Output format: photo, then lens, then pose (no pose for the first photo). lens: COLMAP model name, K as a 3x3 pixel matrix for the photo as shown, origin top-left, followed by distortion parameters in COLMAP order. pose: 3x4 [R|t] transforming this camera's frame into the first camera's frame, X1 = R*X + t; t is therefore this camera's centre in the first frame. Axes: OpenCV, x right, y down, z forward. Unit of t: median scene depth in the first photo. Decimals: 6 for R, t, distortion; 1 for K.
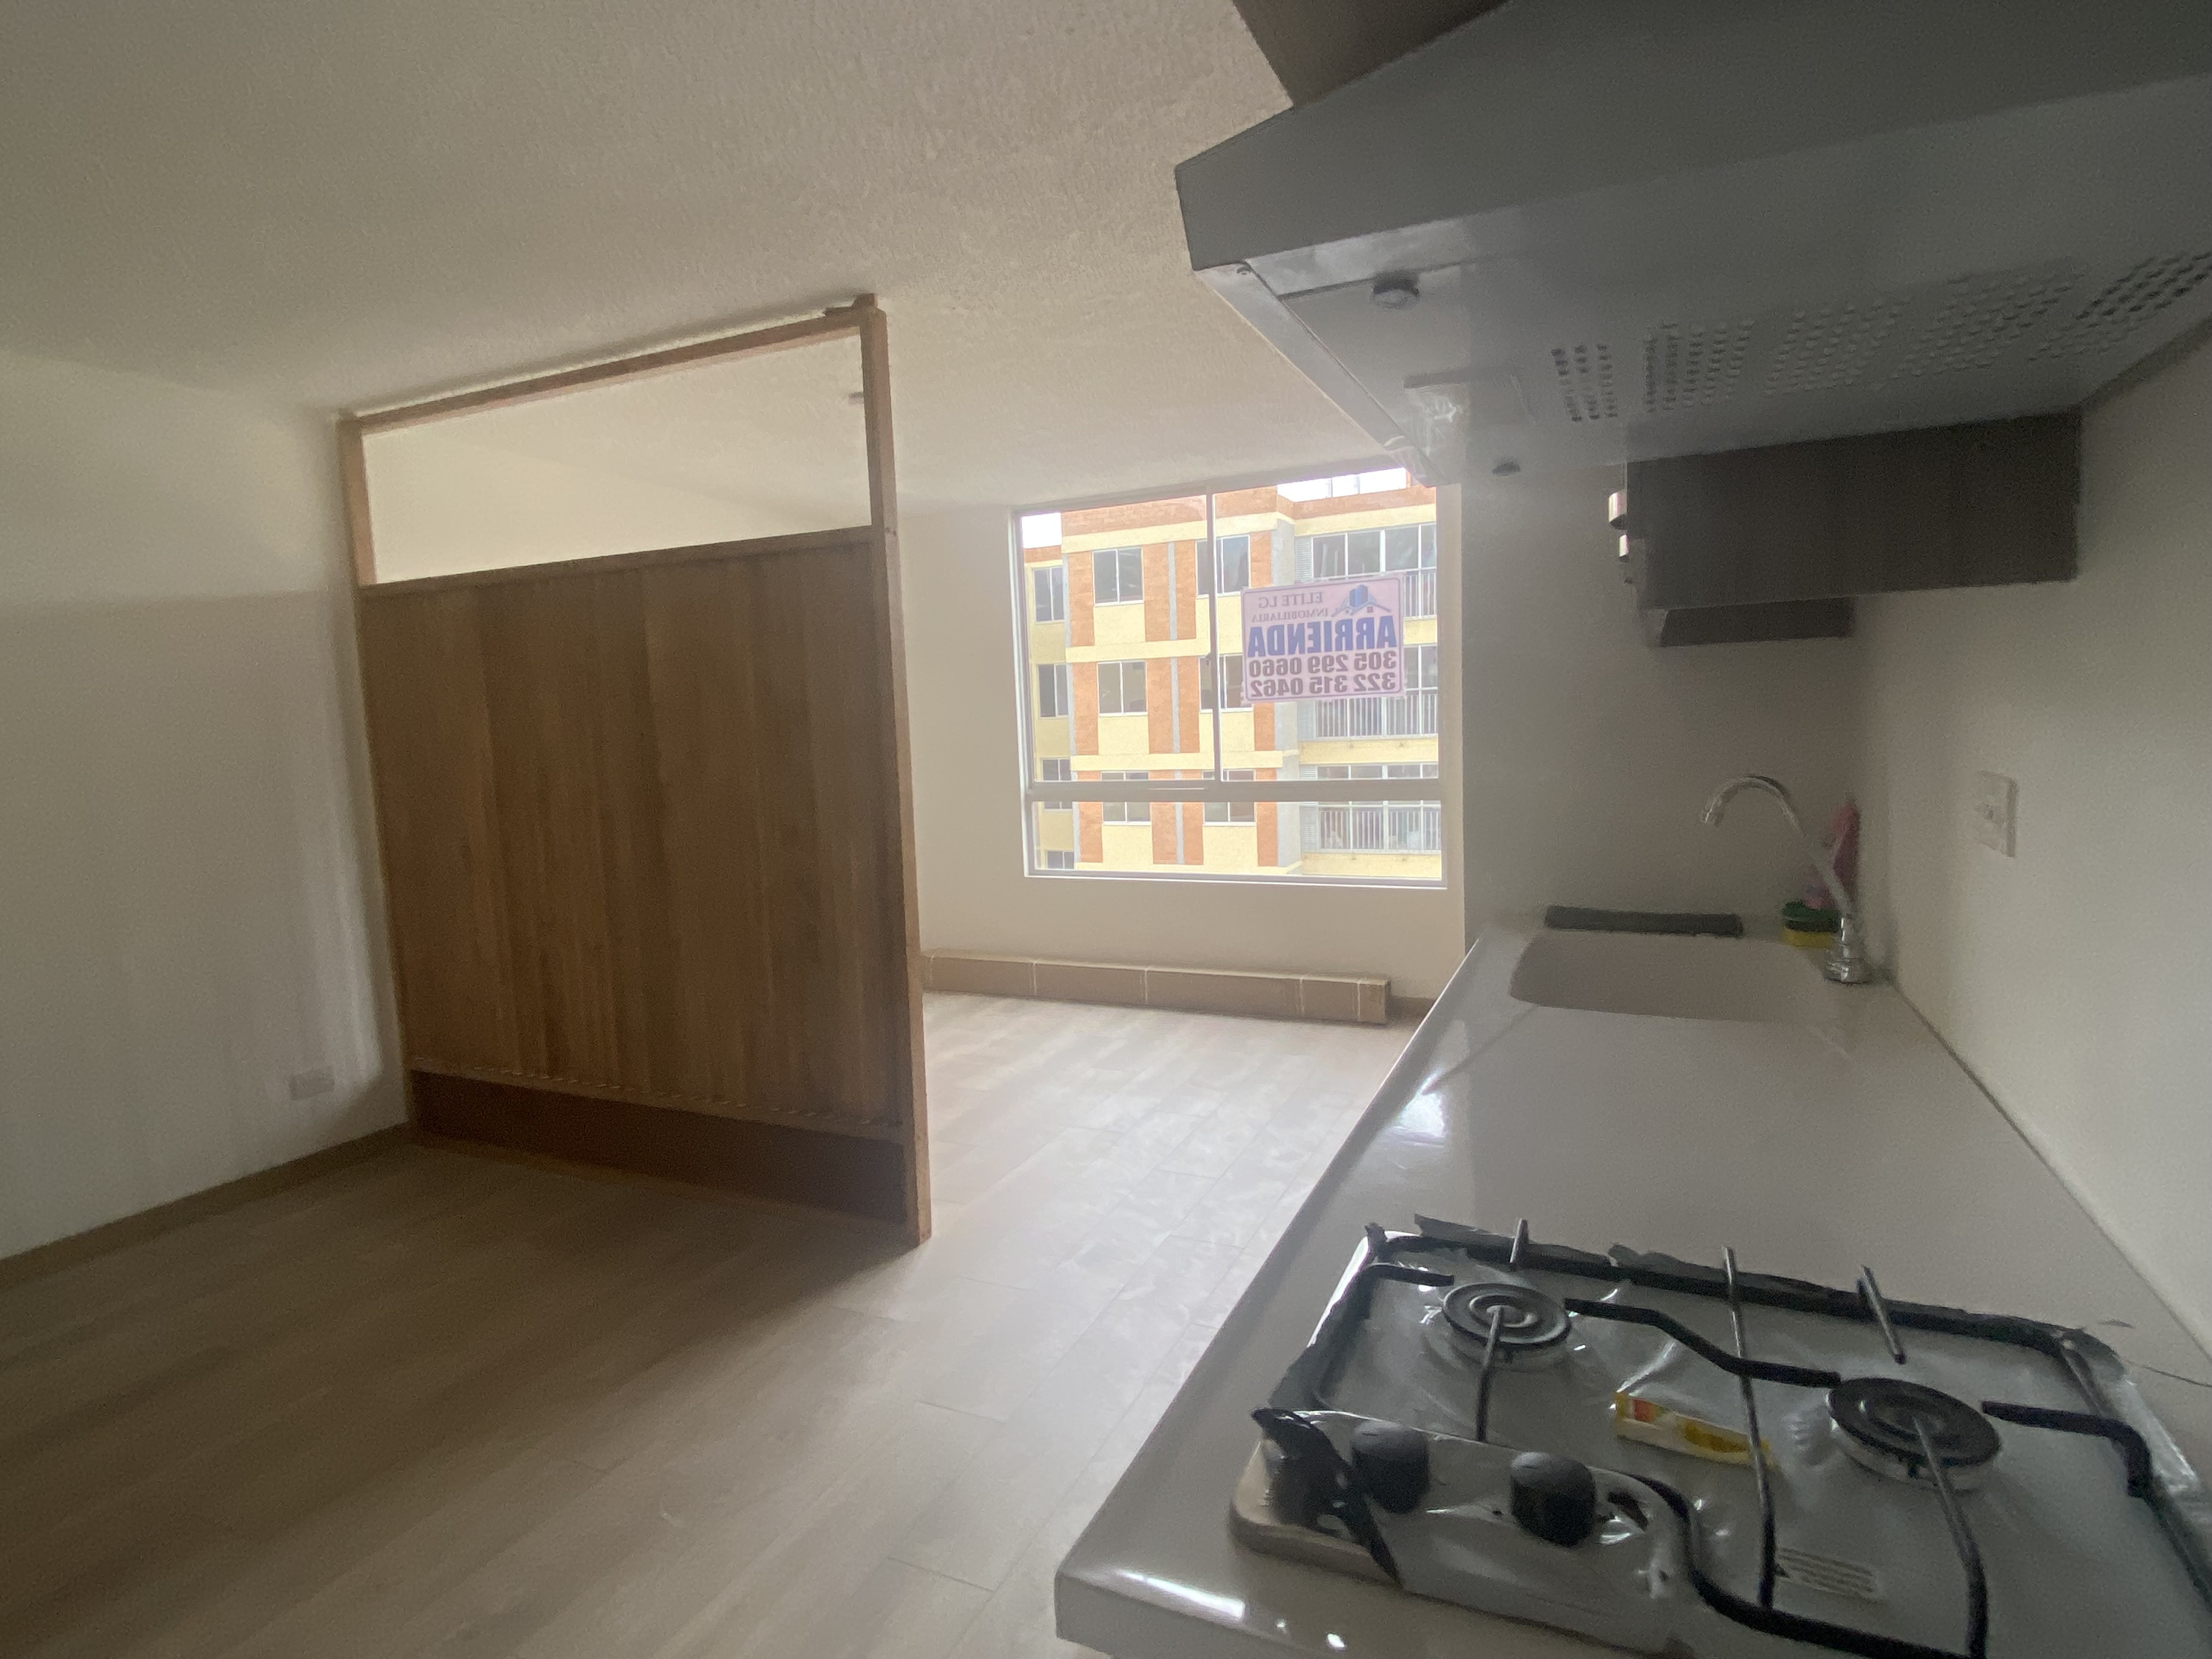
lens RADIAL K [[1130.6, 0, 1103.1], [0, 1130.6, 821.2], [0, 0, 1]] dist [0.046462, -0.000055]
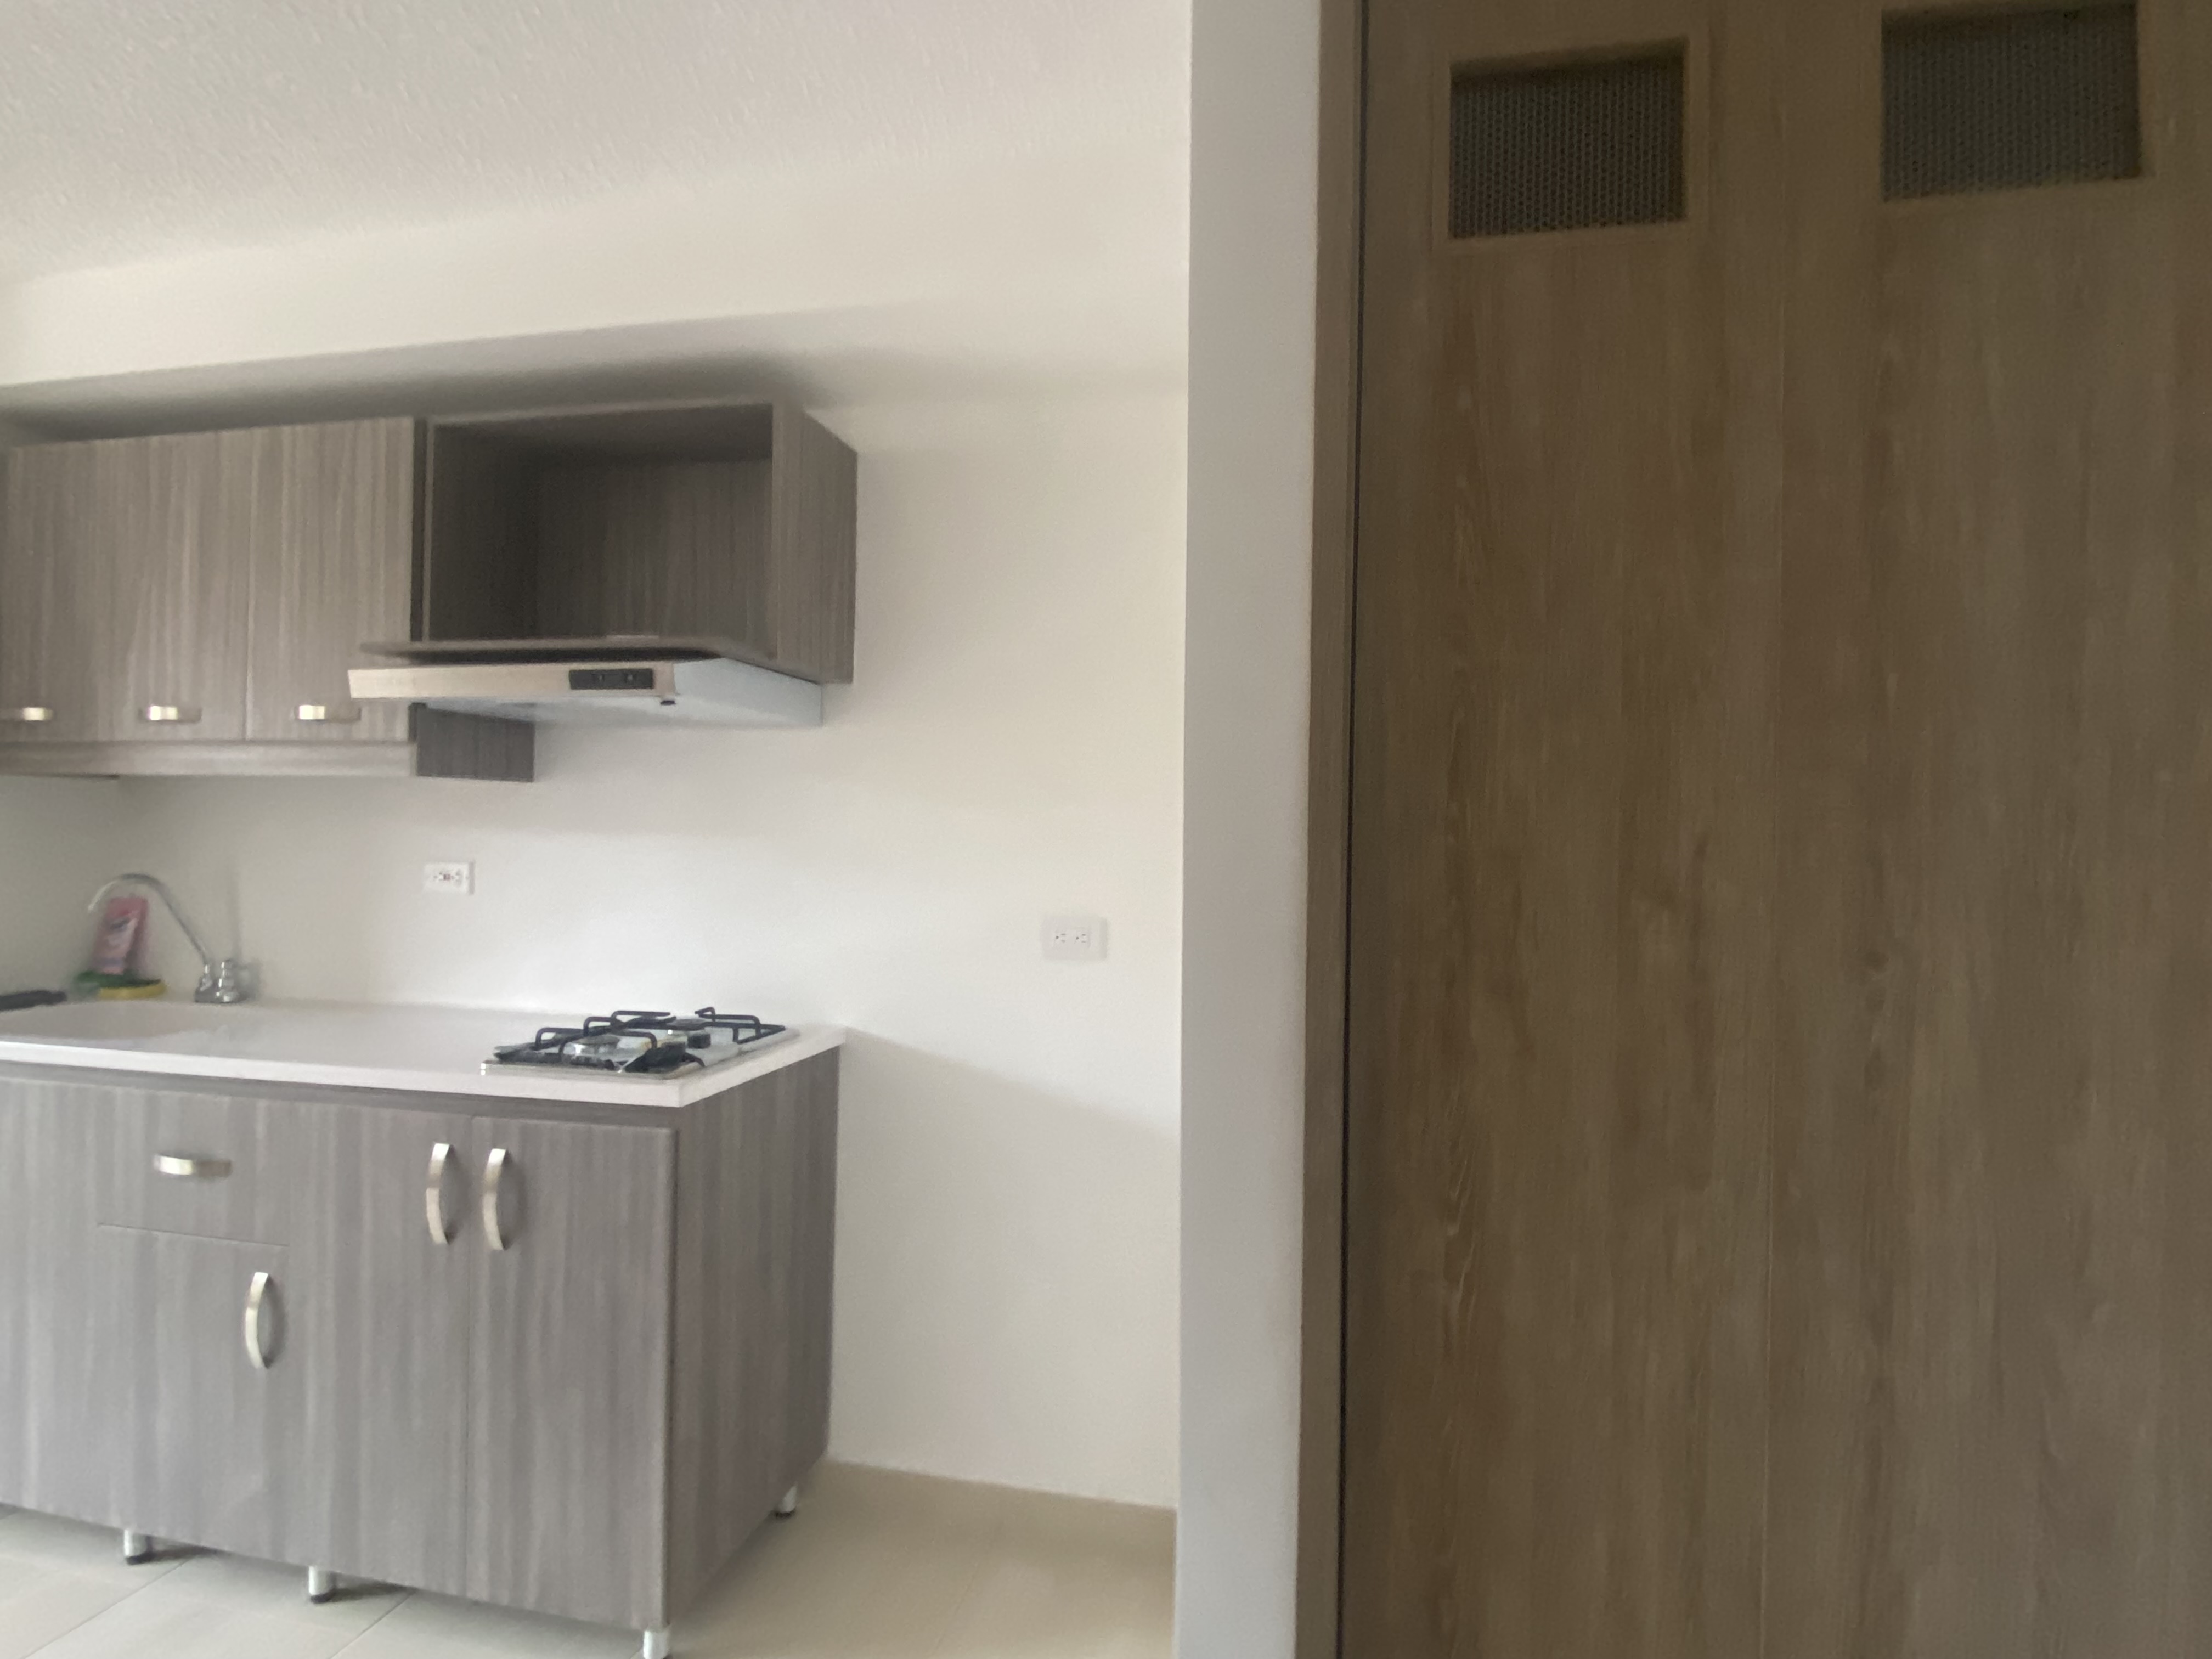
lens RADIAL K [[1143.2, 0, 1101.4], [0, 1143.2, 829.0], [0, 0, 1]] dist [0.048128, -0.050918]
pose [[-0.238819, 0.045895, 0.969979, -0.398436], [0.081690, 0.996291, -0.027027, 0.013670], [-0.967622, 0.072783, -0.241682, 0.058793]]
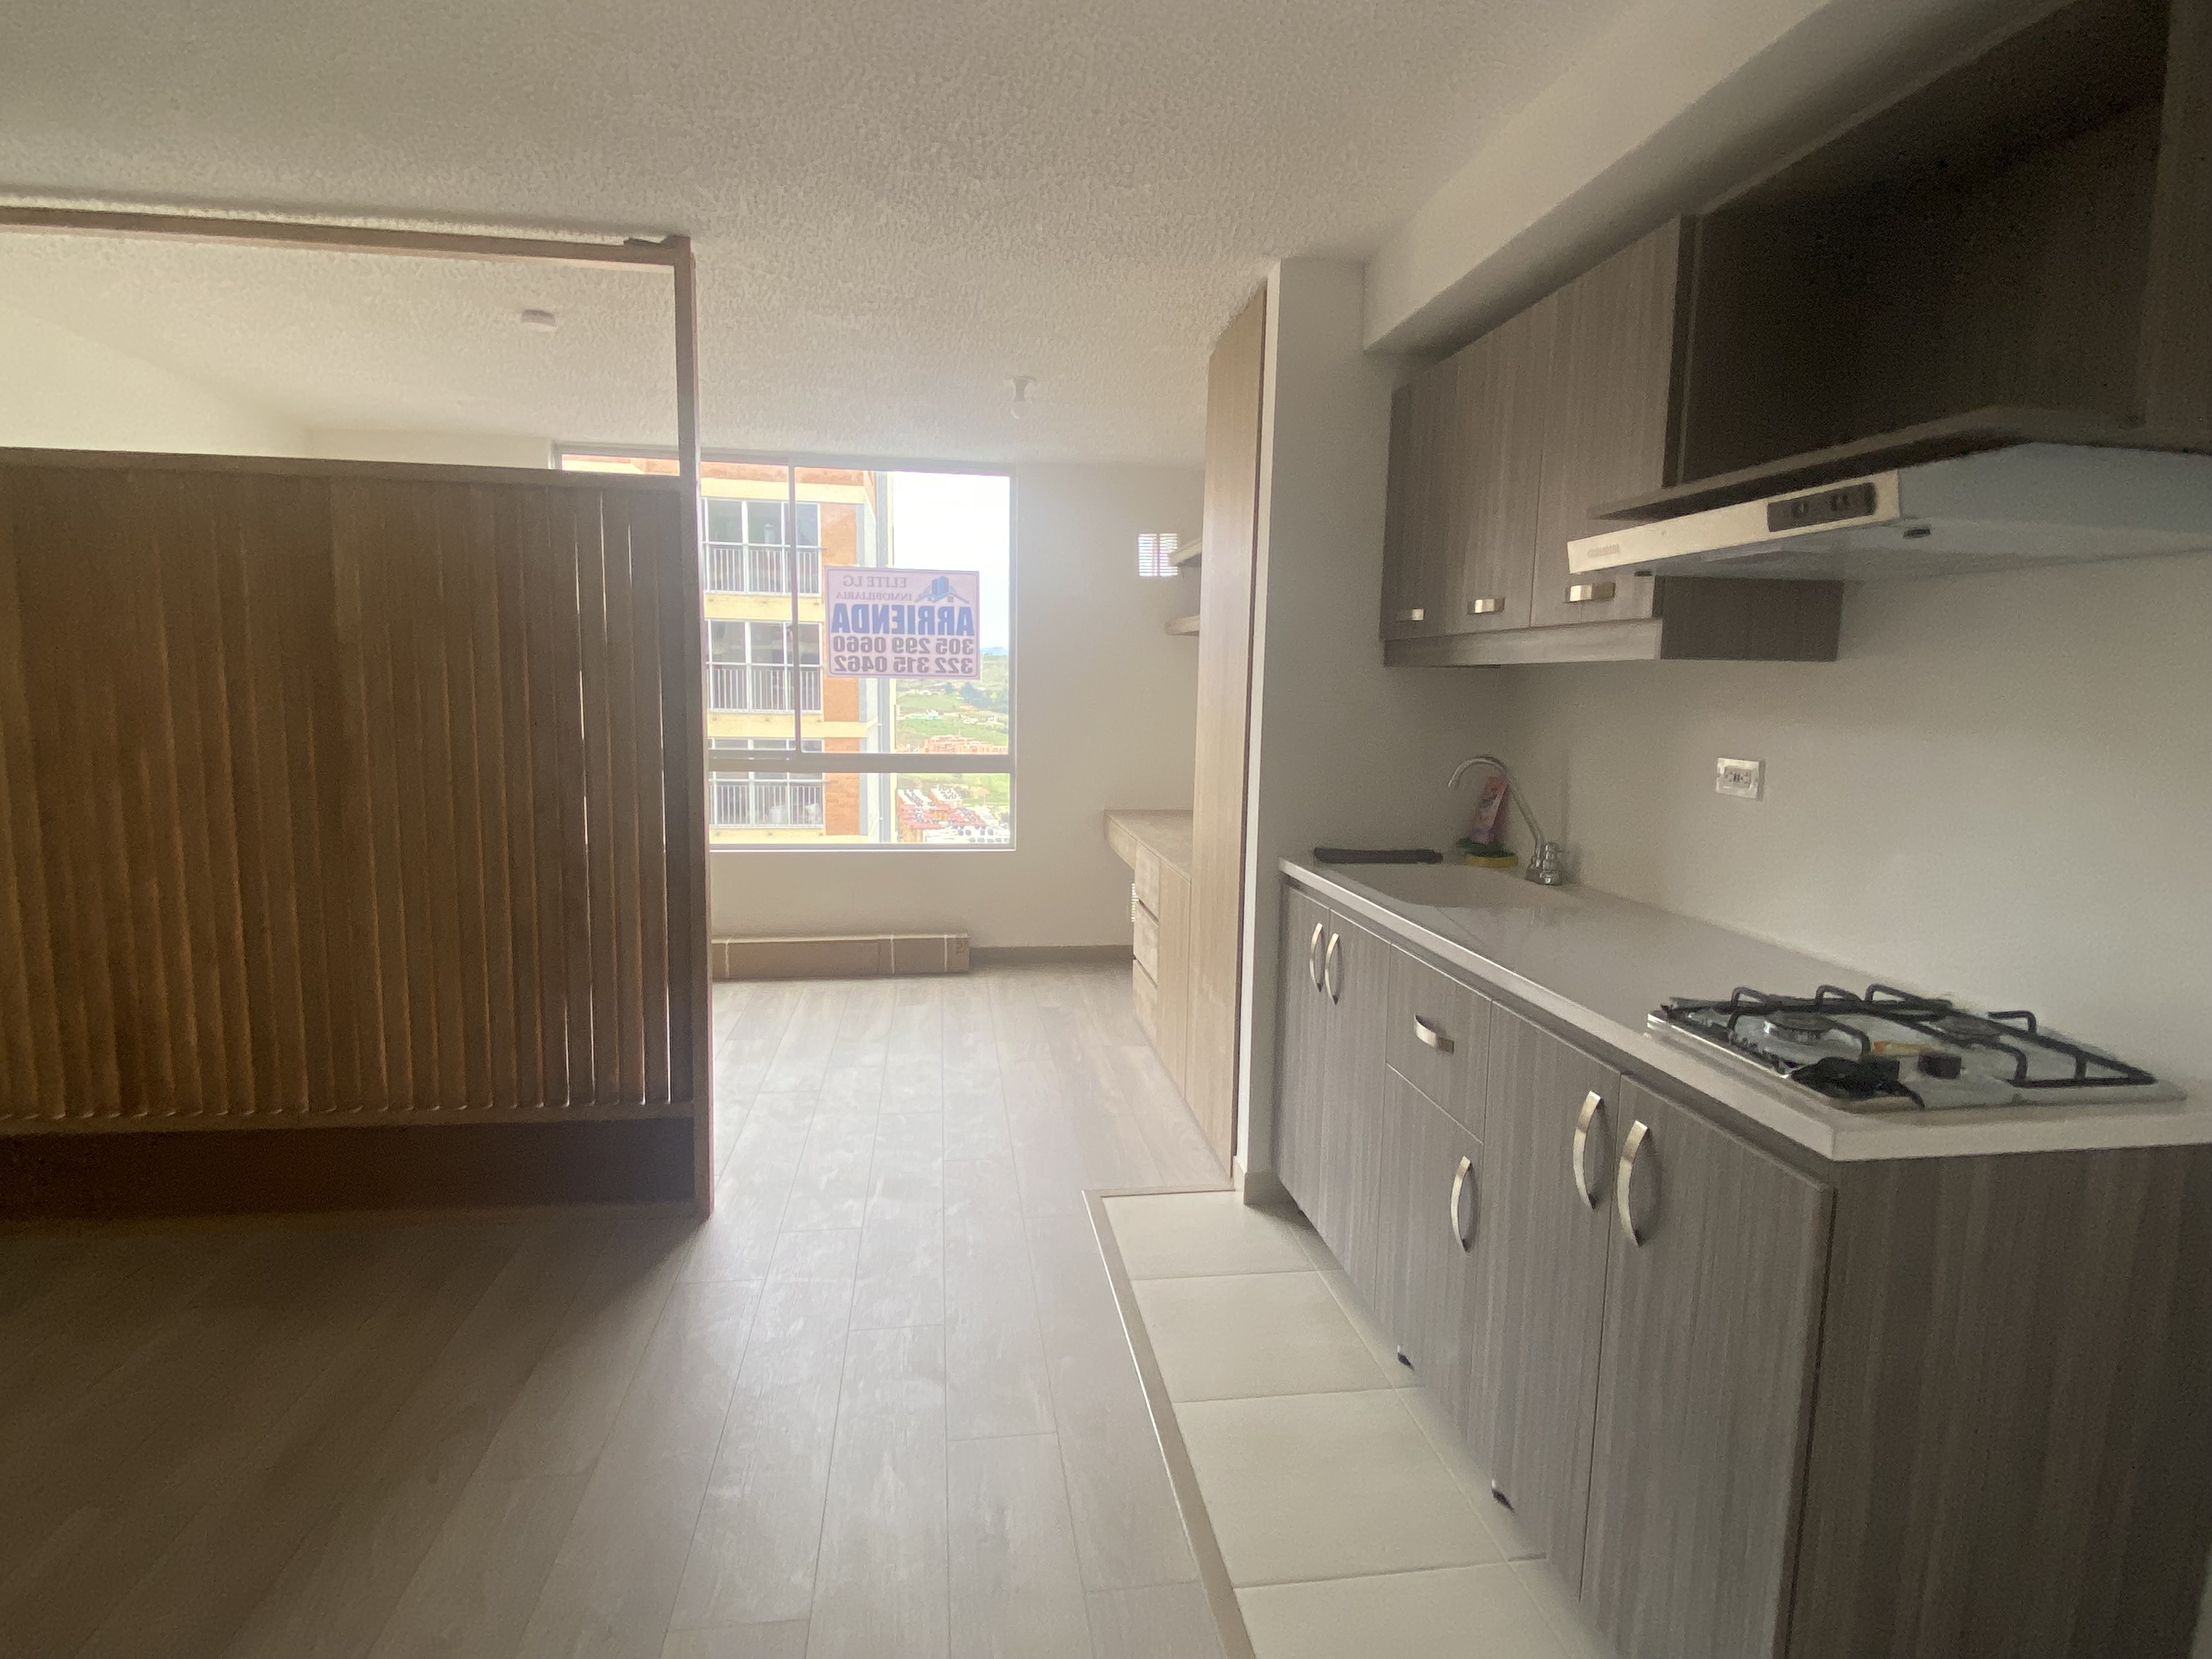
lens RADIAL K [[1143.2, 0, 1101.4], [0, 1143.2, 829.0], [0, 0, 1]] dist [0.048128, -0.050918]
pose [[0.827061, -0.013214, 0.561956, -0.267524], [-0.002476, 0.999628, 0.027149, 0.005556], [-0.562106, -0.023845, 0.826721, -0.006472]]
